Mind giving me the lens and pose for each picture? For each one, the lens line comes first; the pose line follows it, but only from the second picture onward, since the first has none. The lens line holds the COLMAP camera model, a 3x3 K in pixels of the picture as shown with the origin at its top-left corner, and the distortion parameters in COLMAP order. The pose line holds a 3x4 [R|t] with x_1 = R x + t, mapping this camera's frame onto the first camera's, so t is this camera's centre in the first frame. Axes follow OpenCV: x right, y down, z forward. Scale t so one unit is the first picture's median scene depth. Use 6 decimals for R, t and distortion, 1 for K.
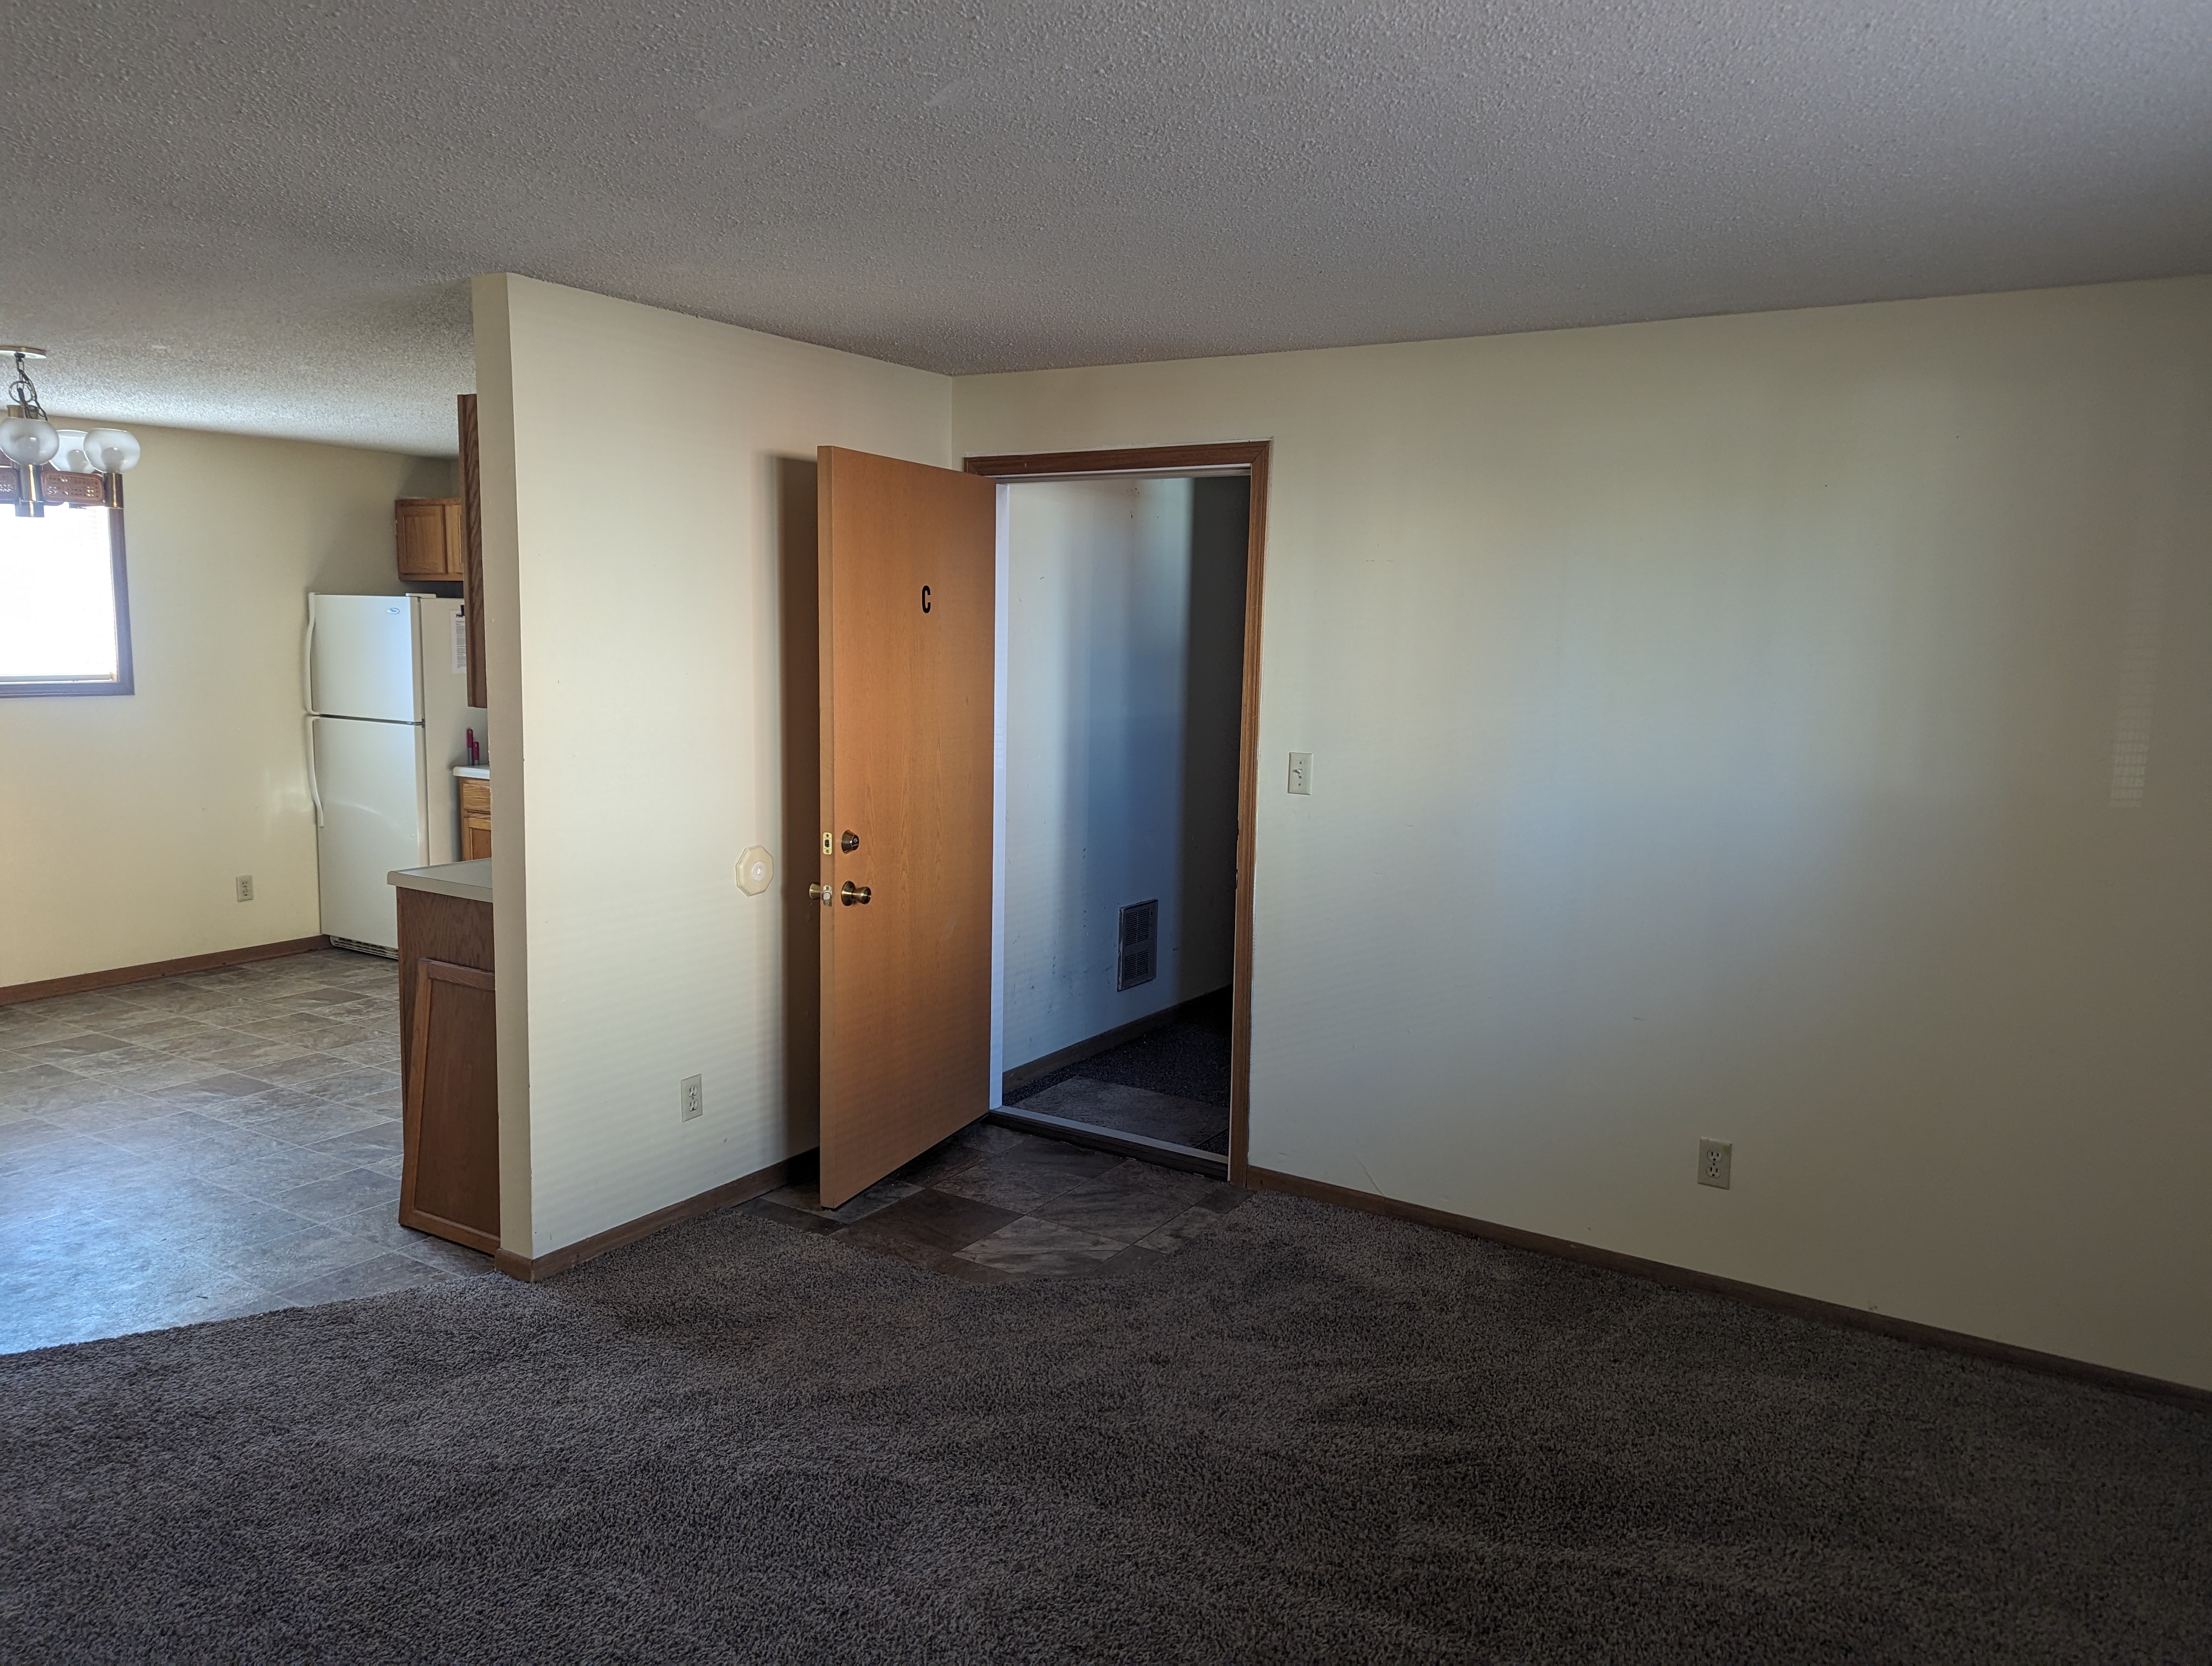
lens RADIAL K [[1568.7, 0, 1080.6], [0, 1568.7, 823.7], [0, 0, 1]] dist [0.064671, -0.072458]
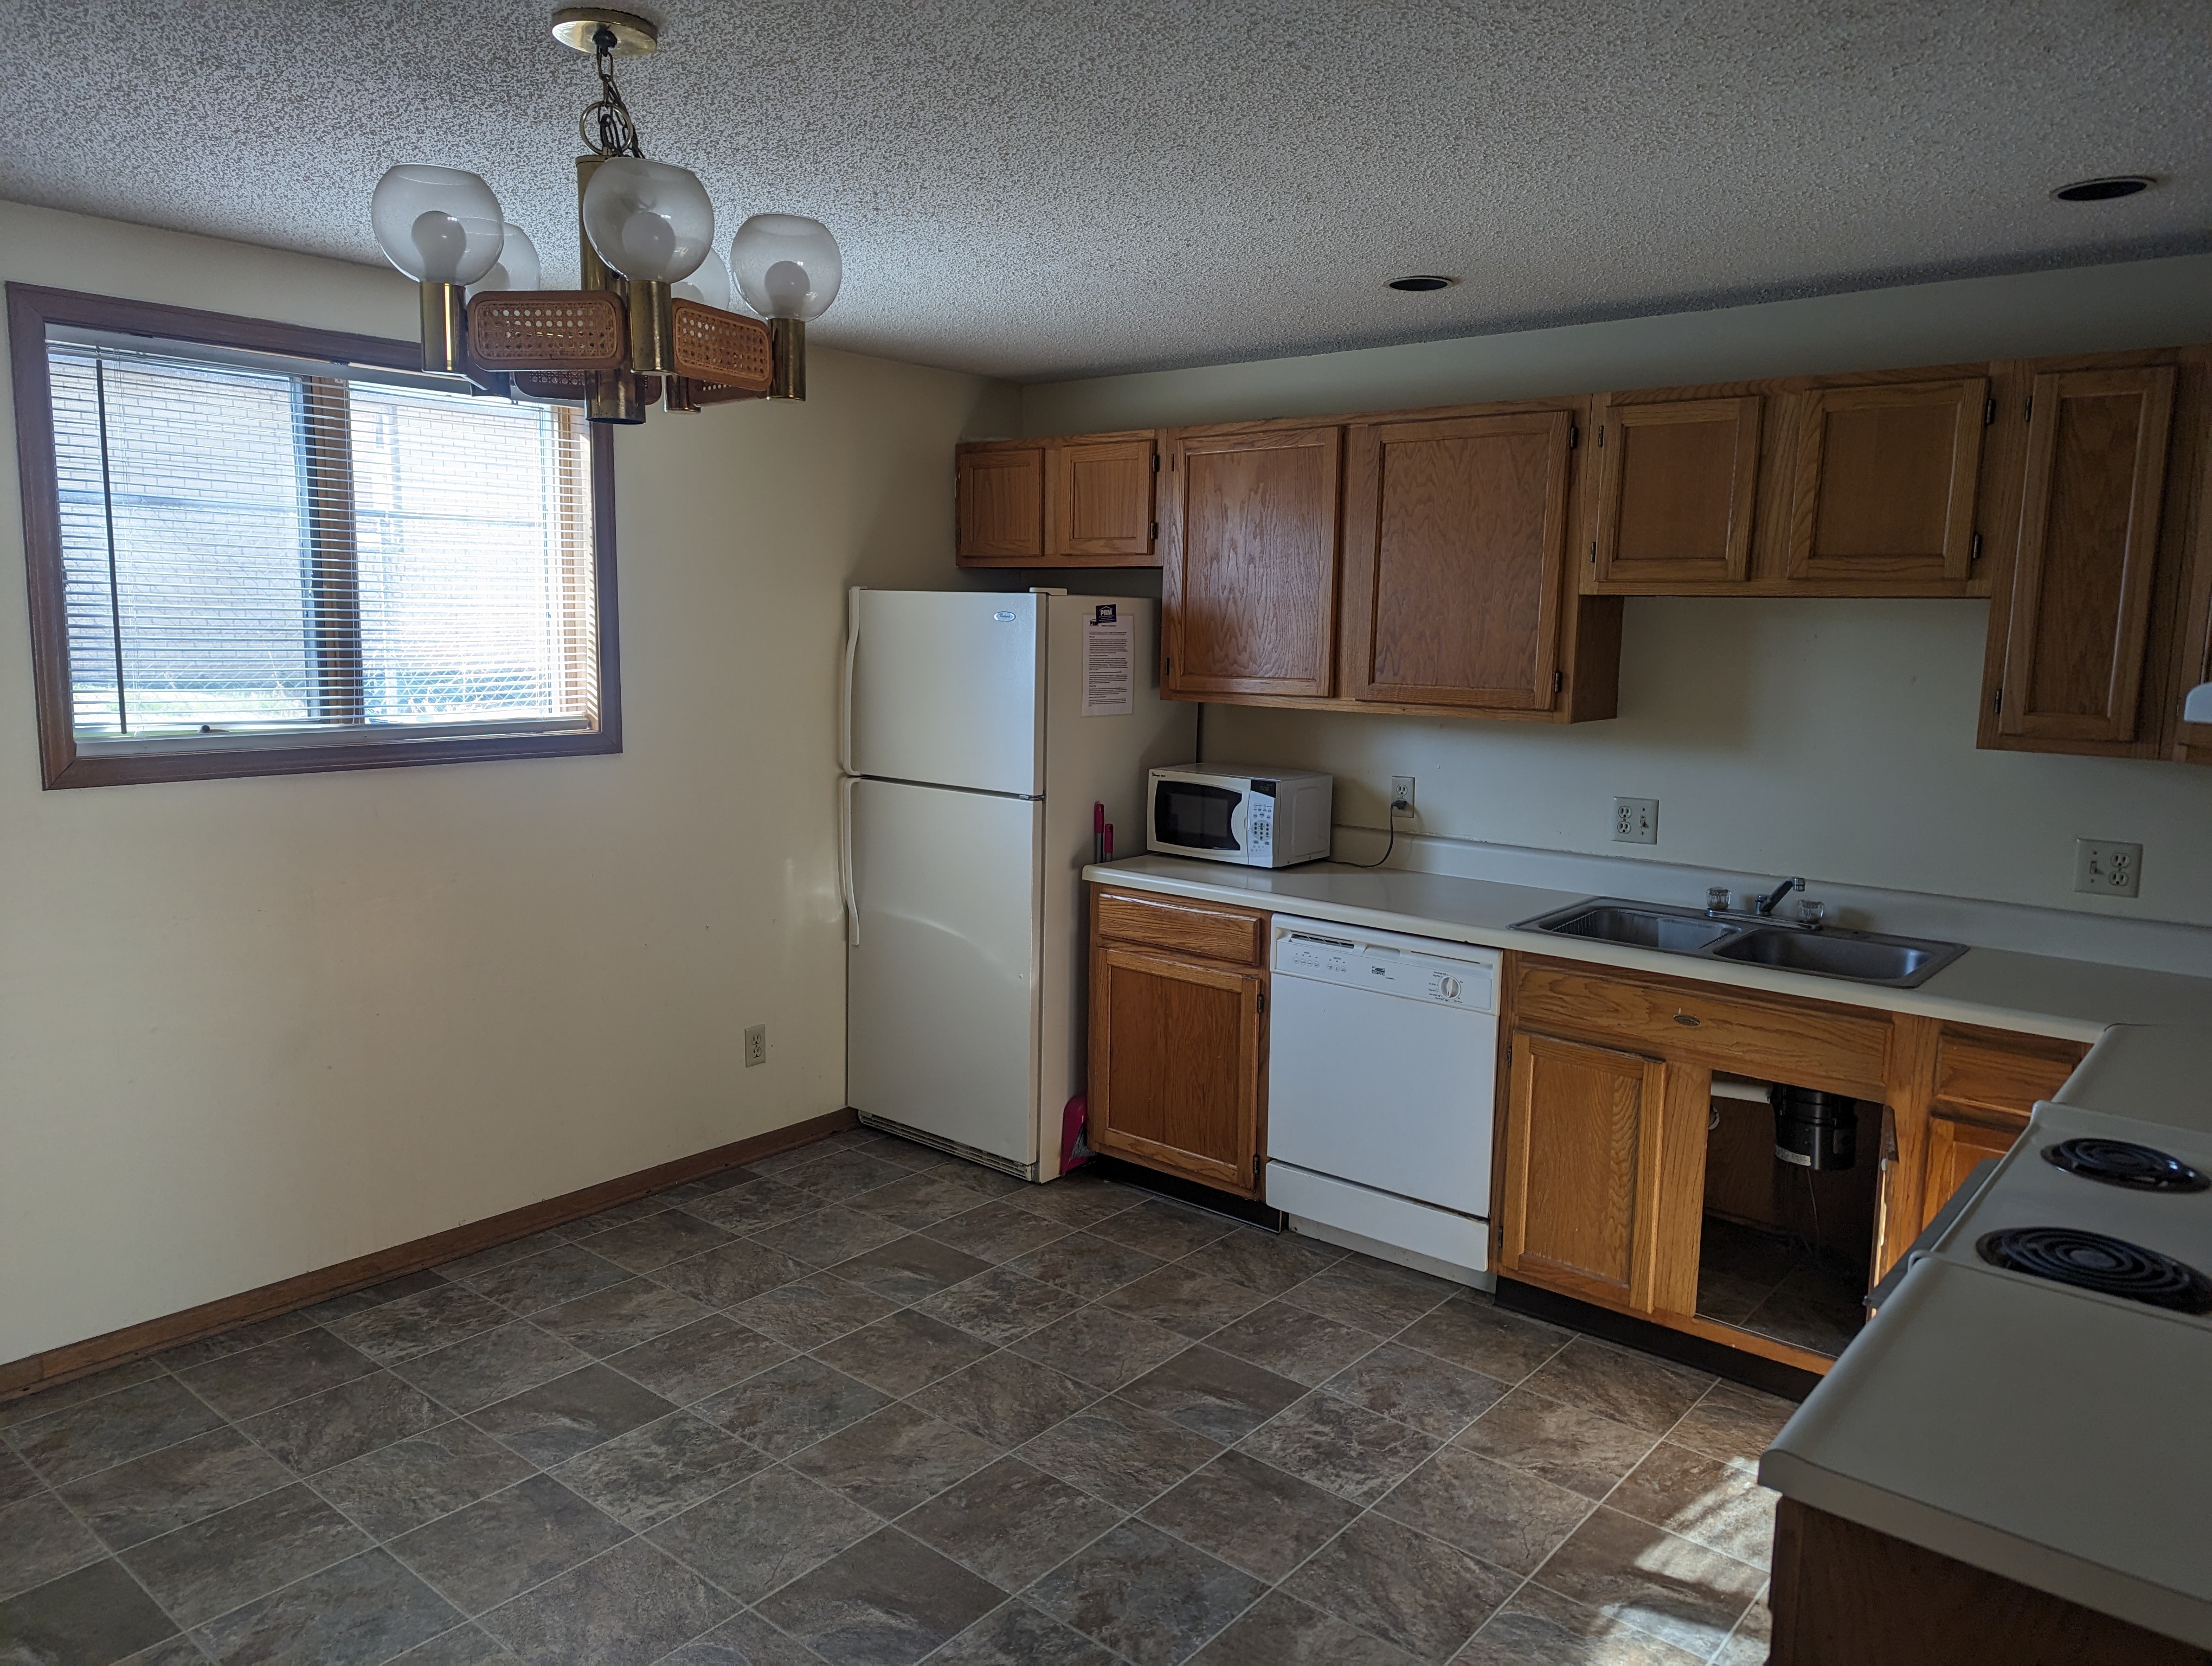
lens RADIAL K [[1568.7, 0, 1080.6], [0, 1568.7, 823.7], [0, 0, 1]] dist [0.064671, -0.072458]
pose [[0.990781, 0.016541, -0.134459, -0.305953], [-0.015327, 0.999832, 0.010062, -0.057128], [0.134603, -0.007908, 0.990868, 0.377736]]
